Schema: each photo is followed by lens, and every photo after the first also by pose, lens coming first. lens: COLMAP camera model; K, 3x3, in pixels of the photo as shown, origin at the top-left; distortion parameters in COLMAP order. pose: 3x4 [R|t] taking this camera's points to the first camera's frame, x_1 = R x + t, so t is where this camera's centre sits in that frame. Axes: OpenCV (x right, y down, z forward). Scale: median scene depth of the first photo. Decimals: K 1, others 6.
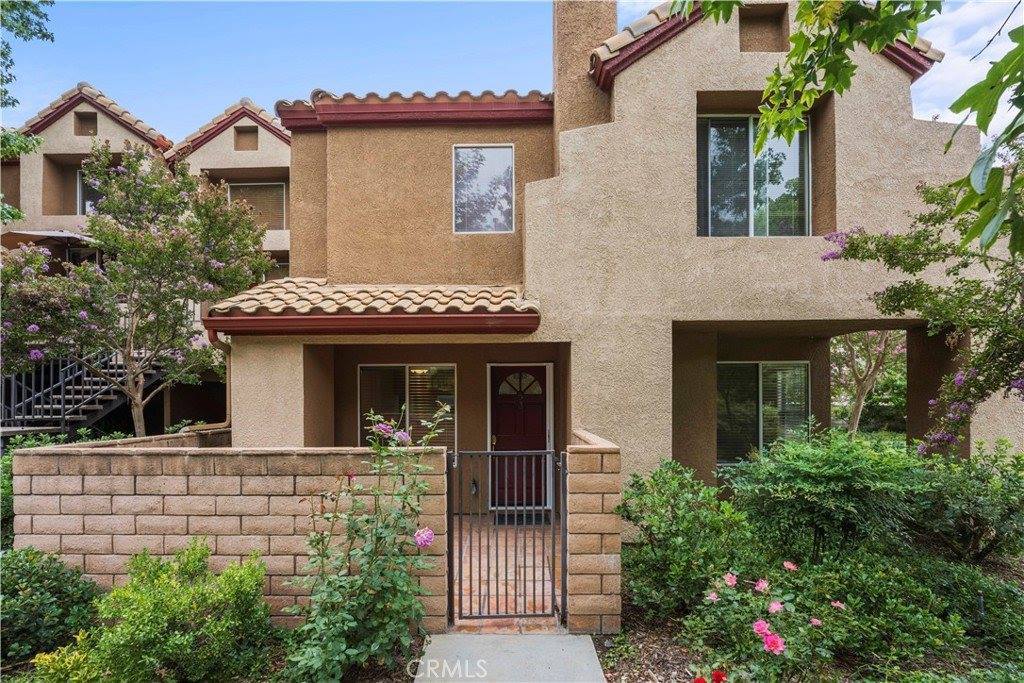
lens RADIAL K [[415.3, 0, 503.8], [0, 415.3, 401.7], [0, 0, 1]] dist [-0.007448, -0.000988]
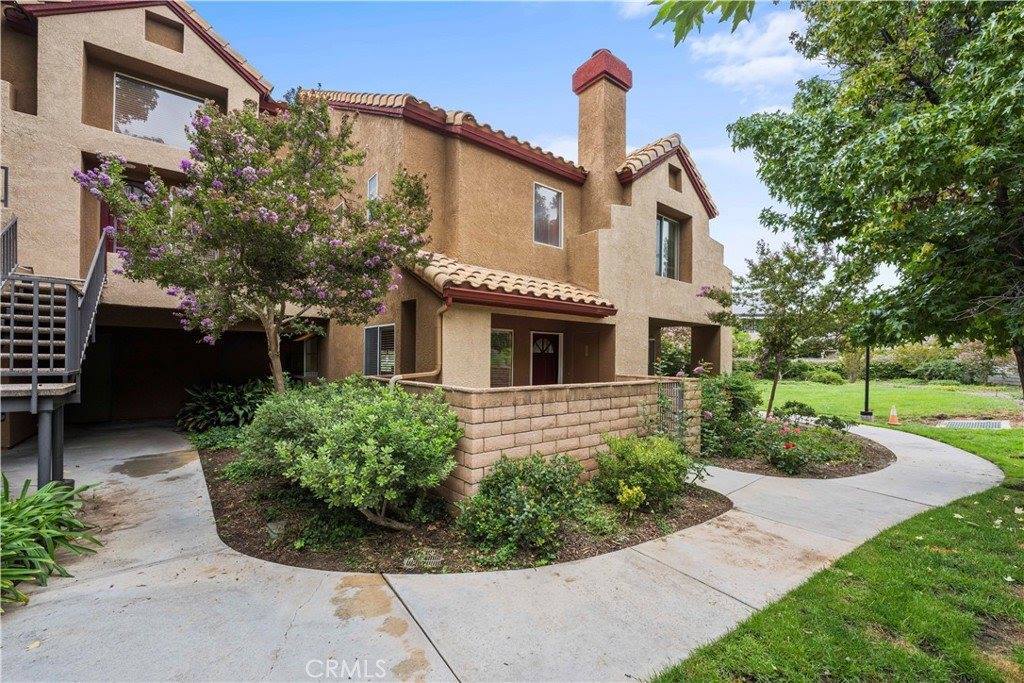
lens RADIAL K [[415.3, 0, 459.4], [0, 415.3, 357.3], [0, 0, 1]] dist [-0.007448, -0.000988]
pose [[0.802839, 0.014168, 0.596027, -1.387097], [-0.012978, 0.999896, -0.006287, 0.015879], [-0.596054, -0.002687, 0.802940, -0.025969]]
